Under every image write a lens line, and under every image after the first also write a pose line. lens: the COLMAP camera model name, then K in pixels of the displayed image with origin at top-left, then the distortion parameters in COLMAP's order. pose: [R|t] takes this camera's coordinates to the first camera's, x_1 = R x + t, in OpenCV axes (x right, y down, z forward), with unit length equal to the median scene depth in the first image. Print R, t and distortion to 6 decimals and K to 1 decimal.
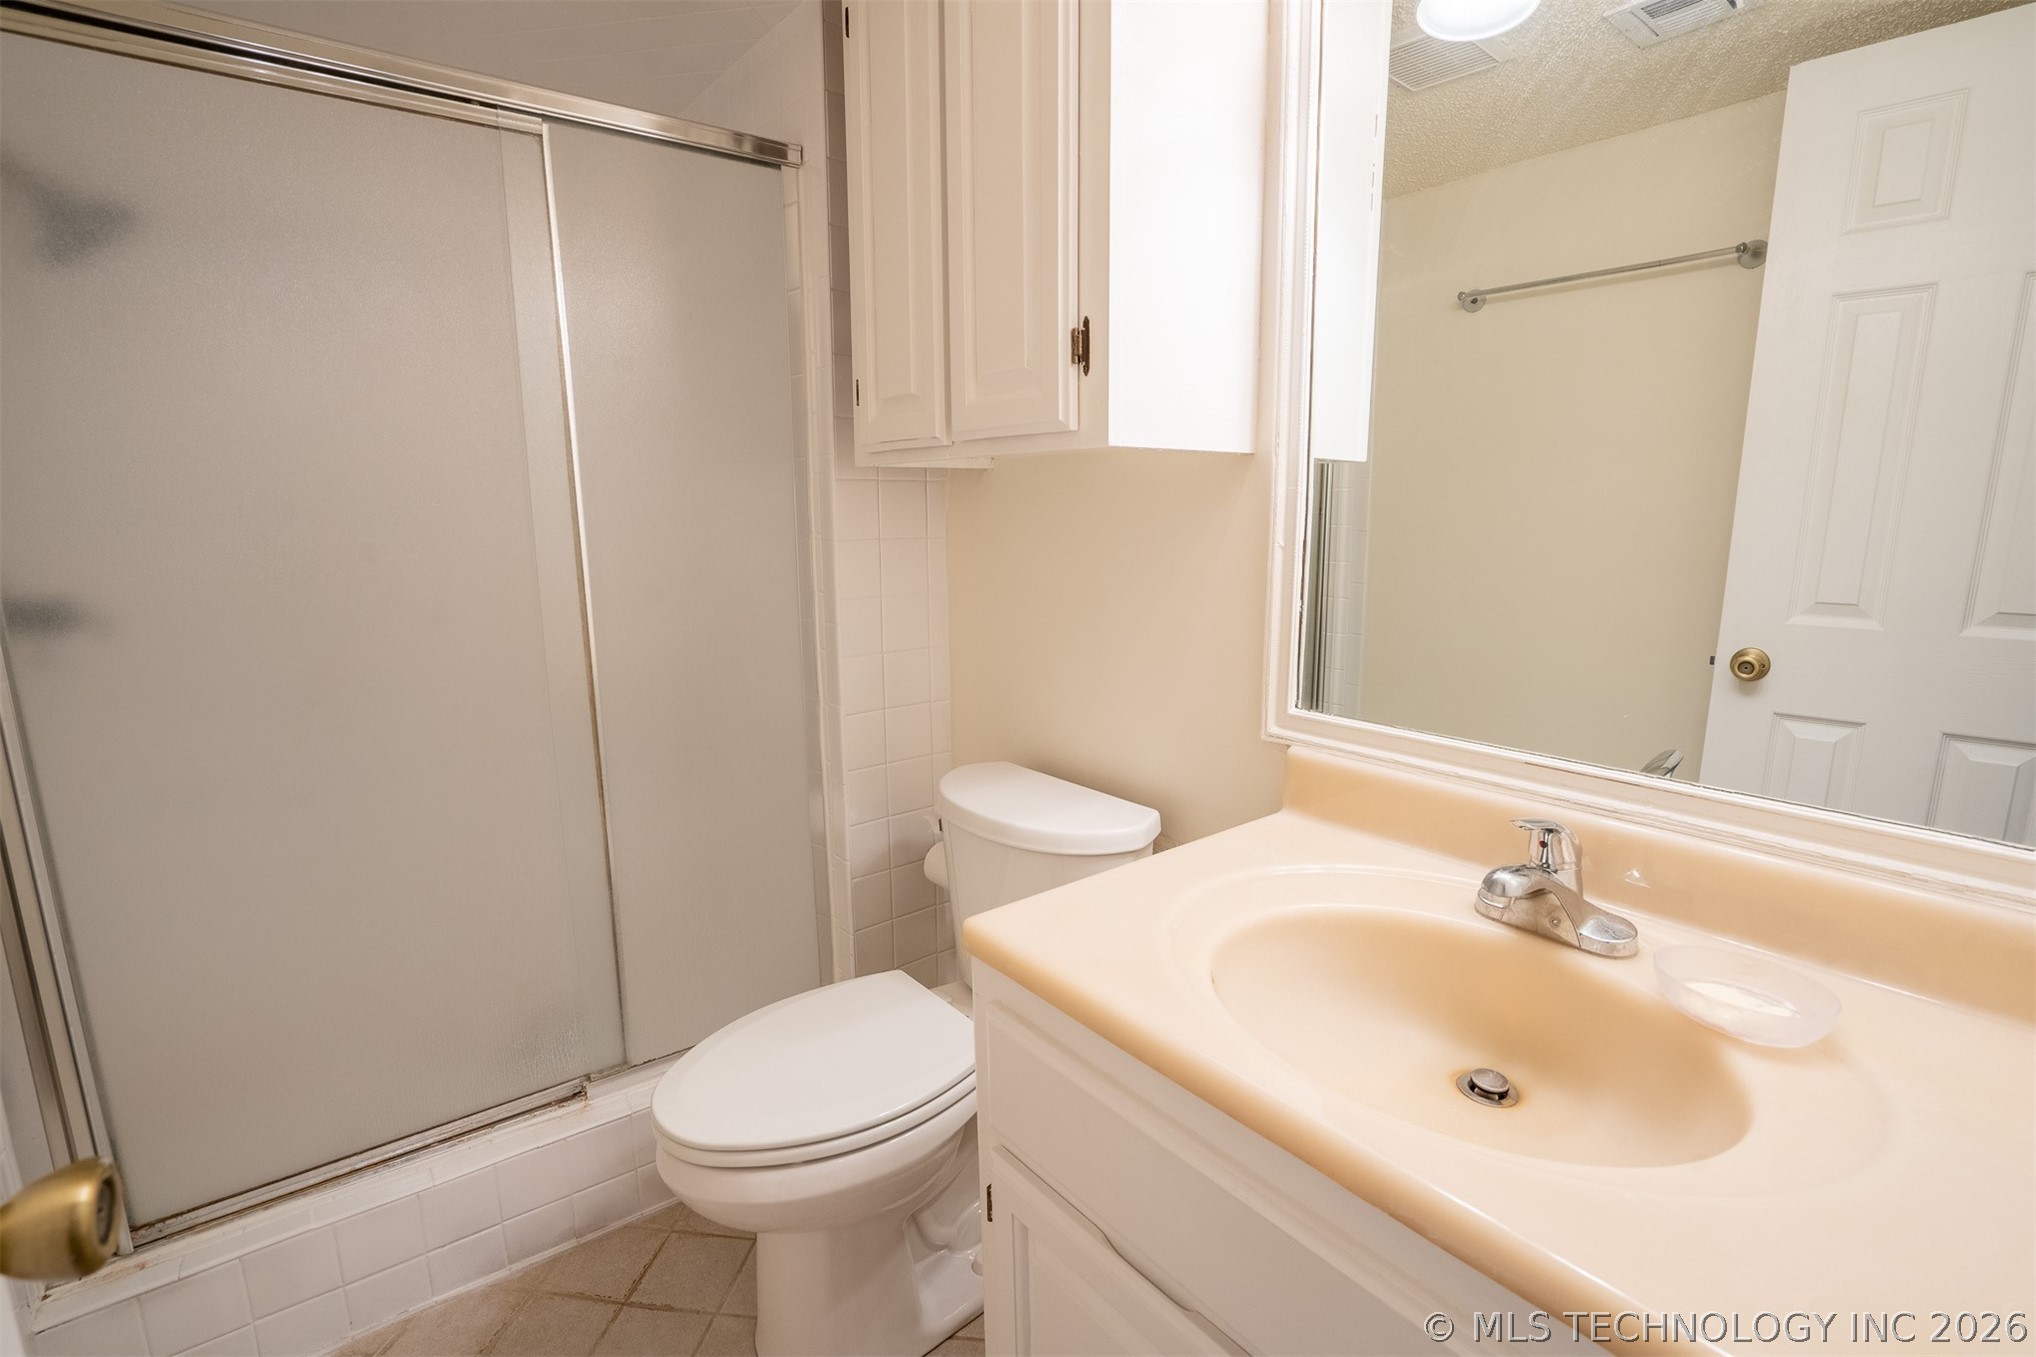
lens RADIAL K [[948.7, 0, 1017.2], [0, 948.7, 685.0], [0, 0, 1]] dist [-0.053184, 0.015736]
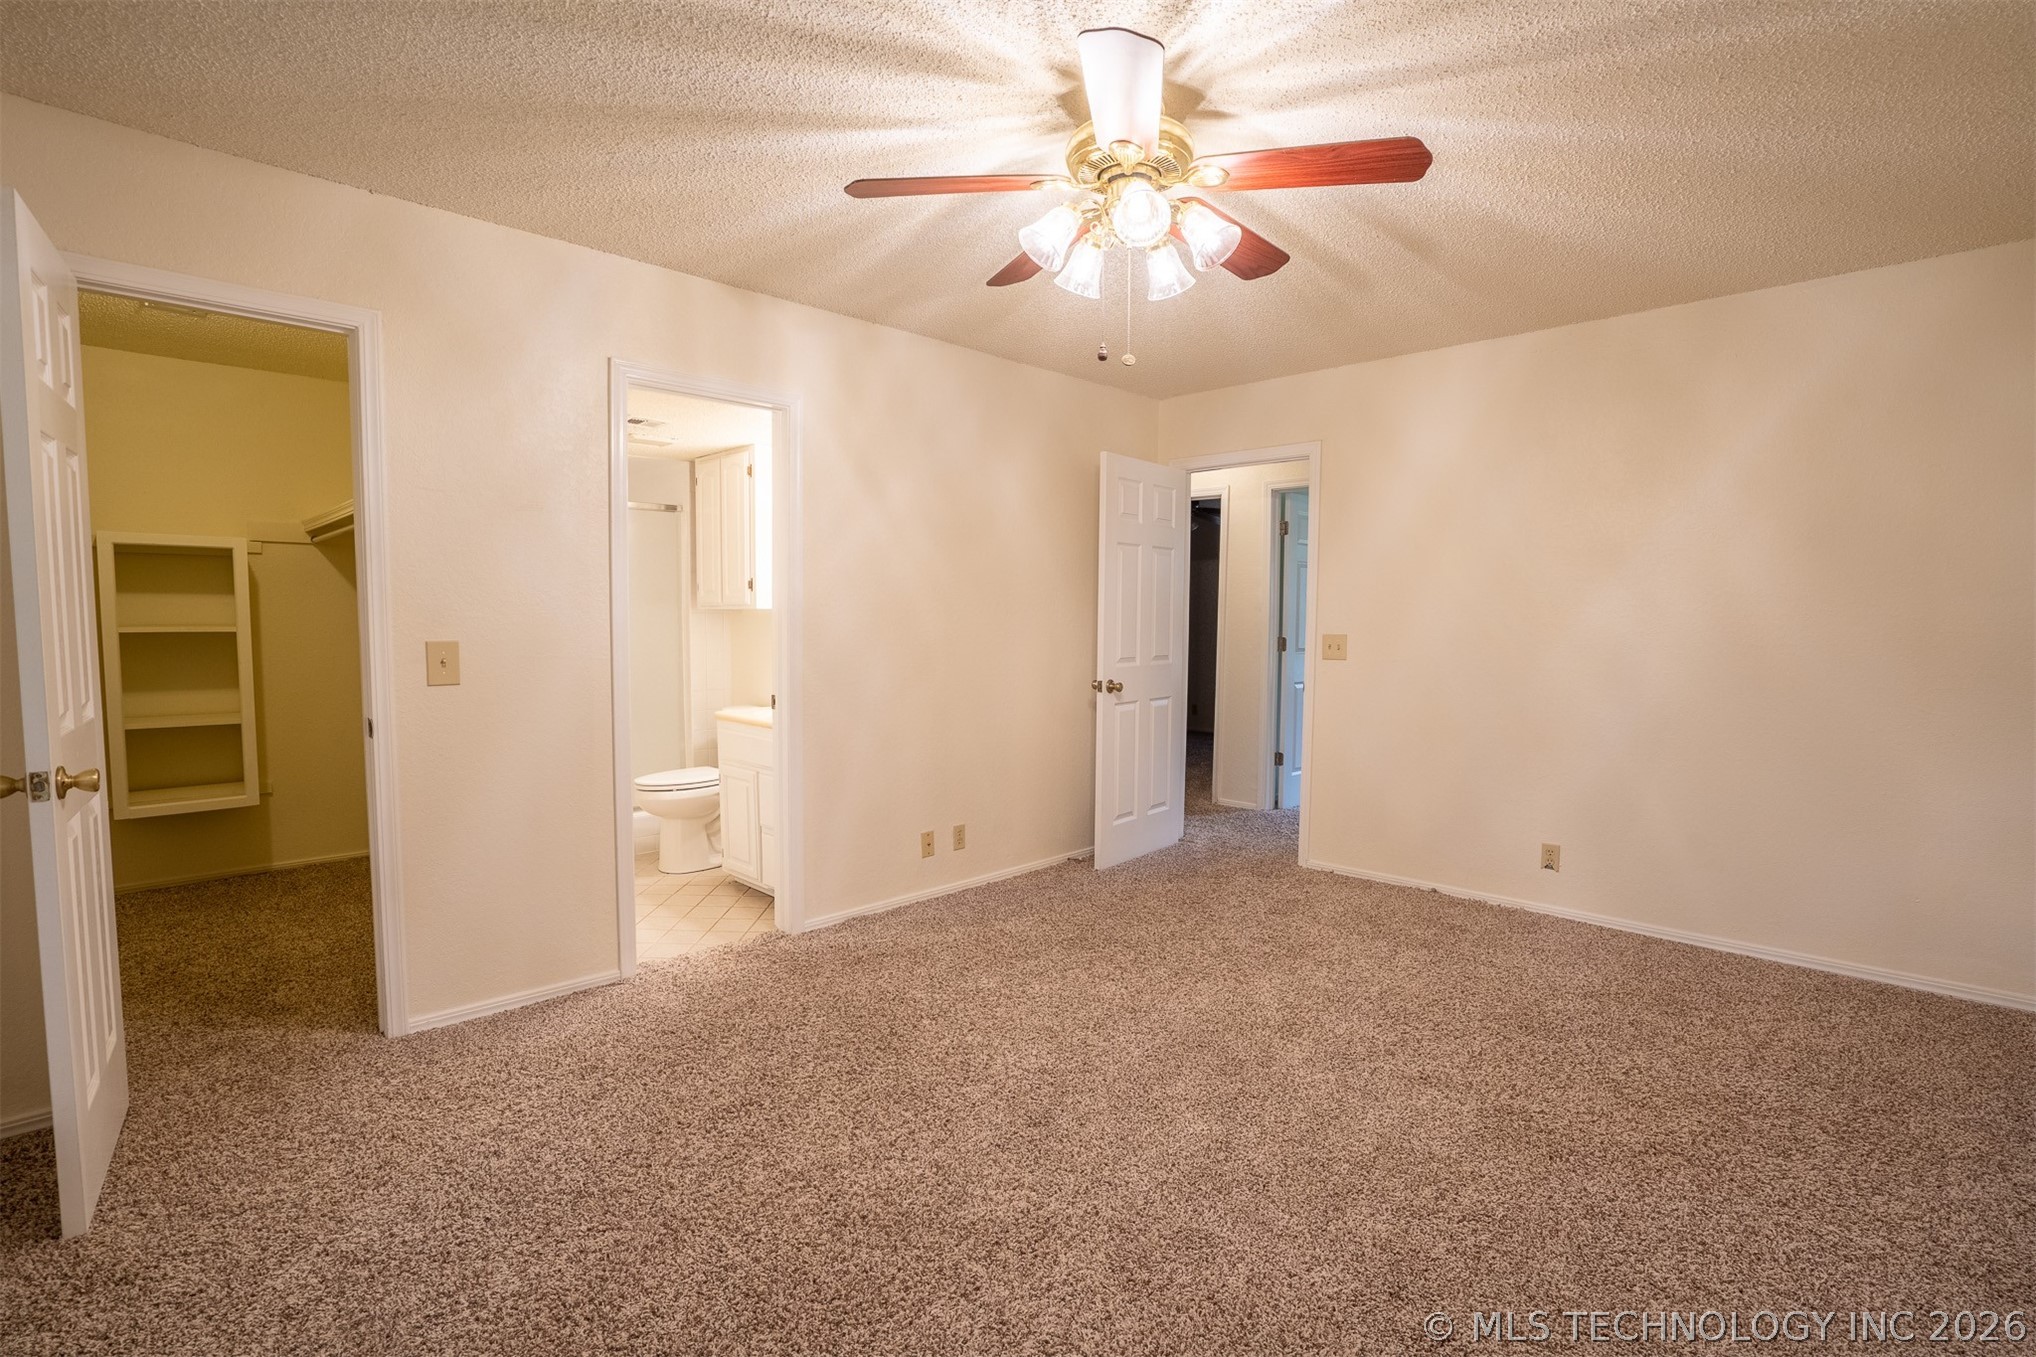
lens RADIAL K [[948.7, 0, 1023.3], [0, 948.7, 681.1], [0, 0, 1]] dist [-0.053184, 0.015736]
pose [[0.989491, 0.000035, 0.144594, 0.514497], [0.015354, 0.994321, -0.105312, 0.414136], [-0.143777, 0.106425, 0.983871, -2.548420]]
